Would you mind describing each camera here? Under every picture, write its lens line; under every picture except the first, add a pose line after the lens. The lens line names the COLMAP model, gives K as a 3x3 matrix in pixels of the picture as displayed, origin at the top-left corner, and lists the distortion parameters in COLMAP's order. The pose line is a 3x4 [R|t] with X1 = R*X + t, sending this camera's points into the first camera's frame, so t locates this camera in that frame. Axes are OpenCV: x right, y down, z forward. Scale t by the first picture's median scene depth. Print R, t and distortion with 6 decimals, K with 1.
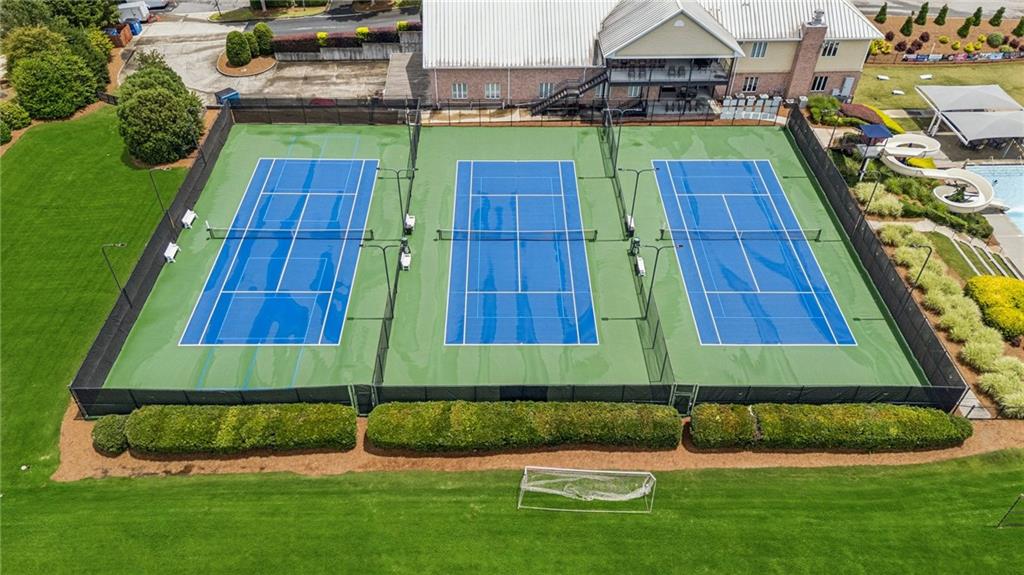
lens RADIAL K [[761.5, 0, 512.0], [0, 761.5, 287.5], [0, 0, 1]] dist [0.059302, -0.084072]
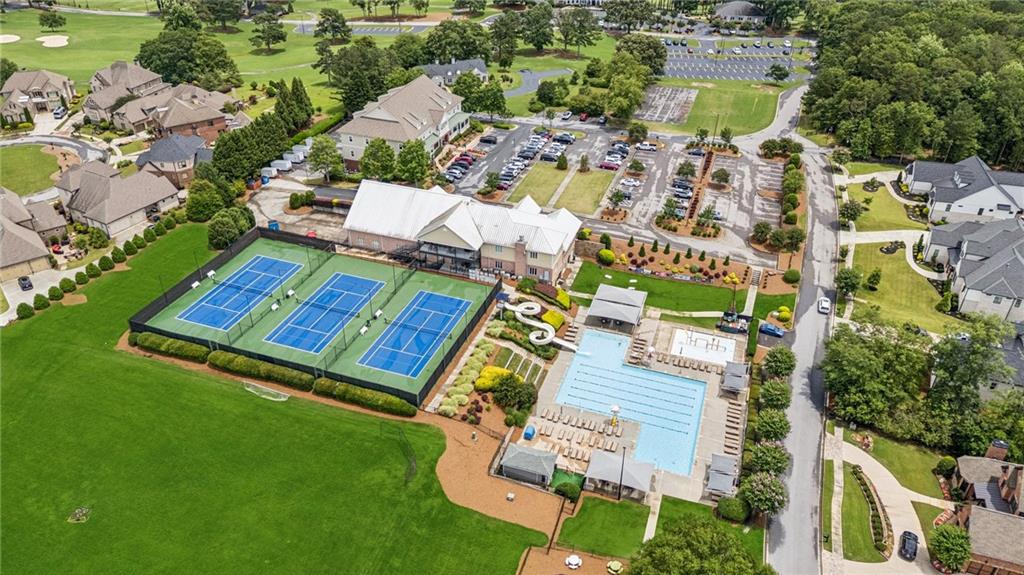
lens RADIAL K [[739.9, 0, 512.0], [0, 739.9, 287.5], [0, 0, 1]] dist [0.054486, -0.000854]
pose [[0.935958, 0.196542, -0.292152, 1.060133], [-0.242086, 0.961696, -0.128593, 0.023108], [0.255688, 0.191083, 0.947687, -0.873498]]
